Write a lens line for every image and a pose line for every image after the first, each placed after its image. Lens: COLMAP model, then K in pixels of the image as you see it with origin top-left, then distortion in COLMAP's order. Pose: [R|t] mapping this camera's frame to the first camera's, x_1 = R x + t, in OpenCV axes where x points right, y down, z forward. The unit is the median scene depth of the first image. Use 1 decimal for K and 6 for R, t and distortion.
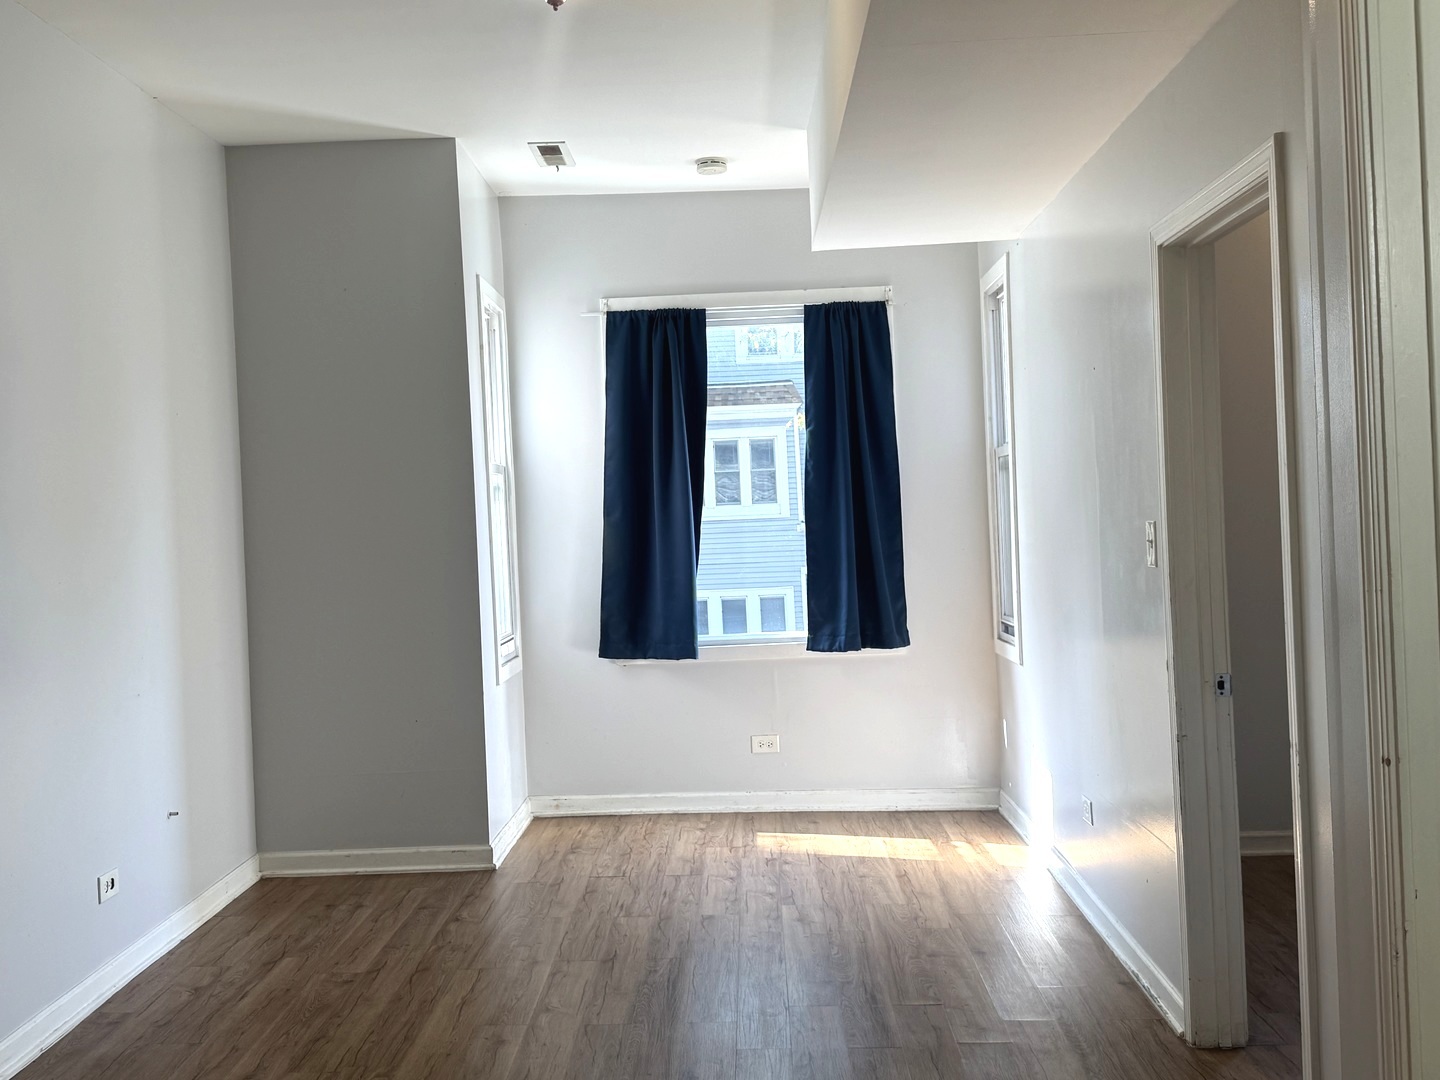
lens RADIAL K [[1396.3, 0, 720.0], [0, 1396.3, 540.0], [0, 0, 1]] dist [0.183364, -0.370174]
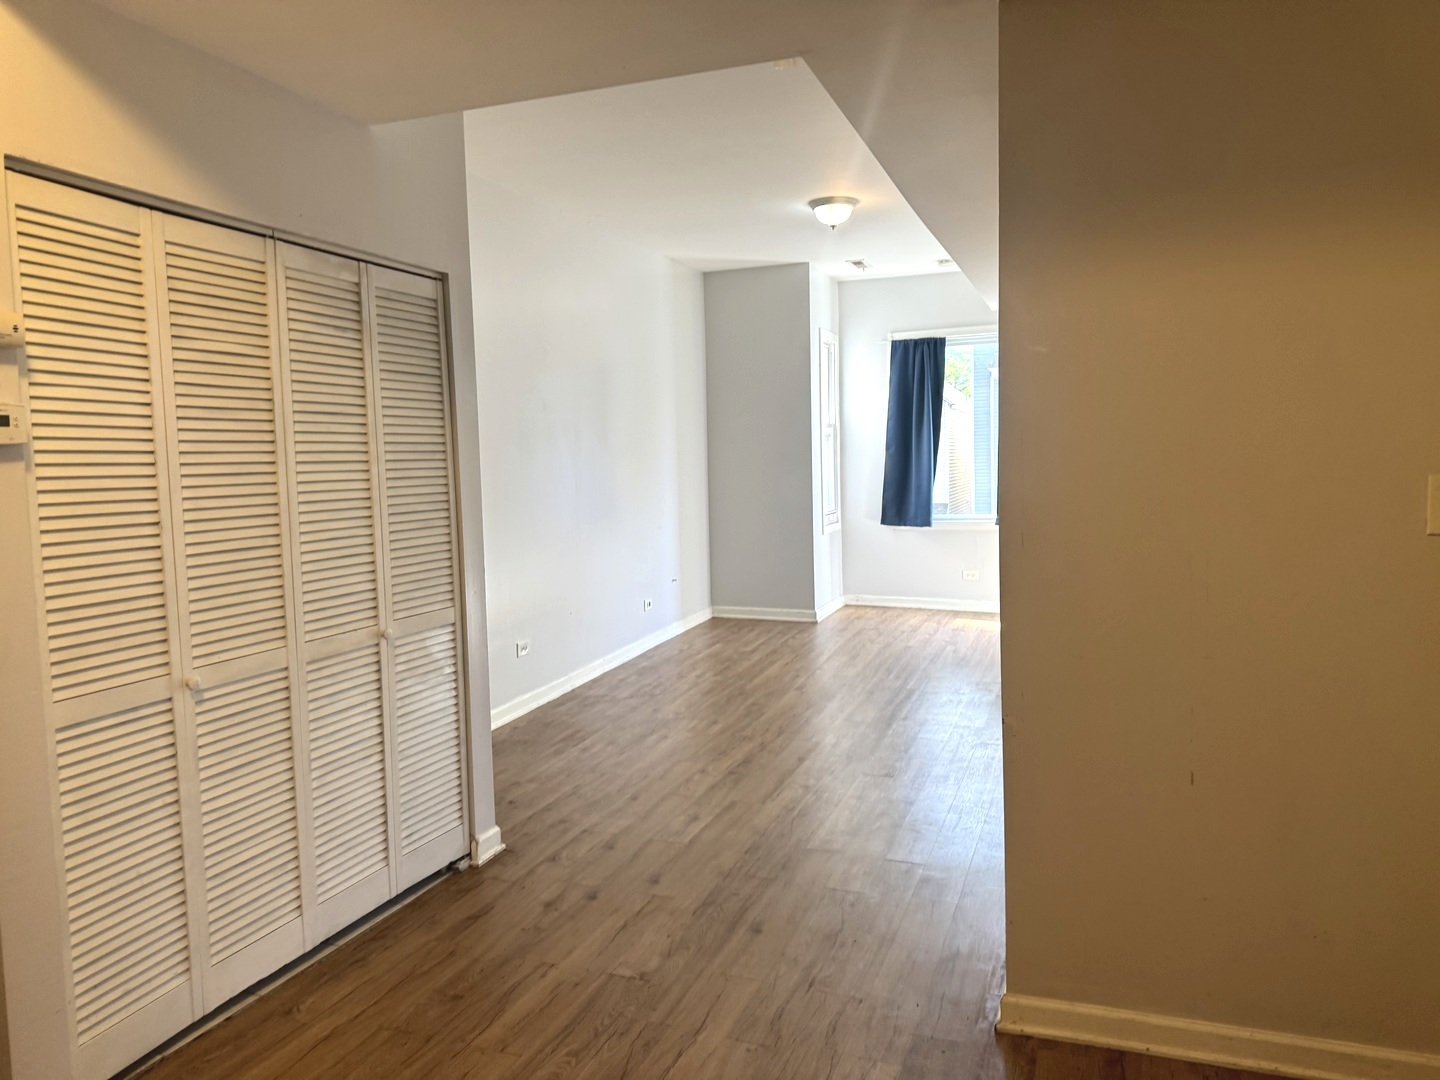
lens RADIAL K [[1006.2, 0, 718.3], [0, 1006.2, 550.4], [0, 0, 1]] dist [0.019314, -0.006462]
pose [[0.942649, 0.050798, -0.329899, 0.169967], [-0.019568, 0.995062, 0.097307, -0.010728], [0.333213, -0.085271, 0.938988, -0.388497]]
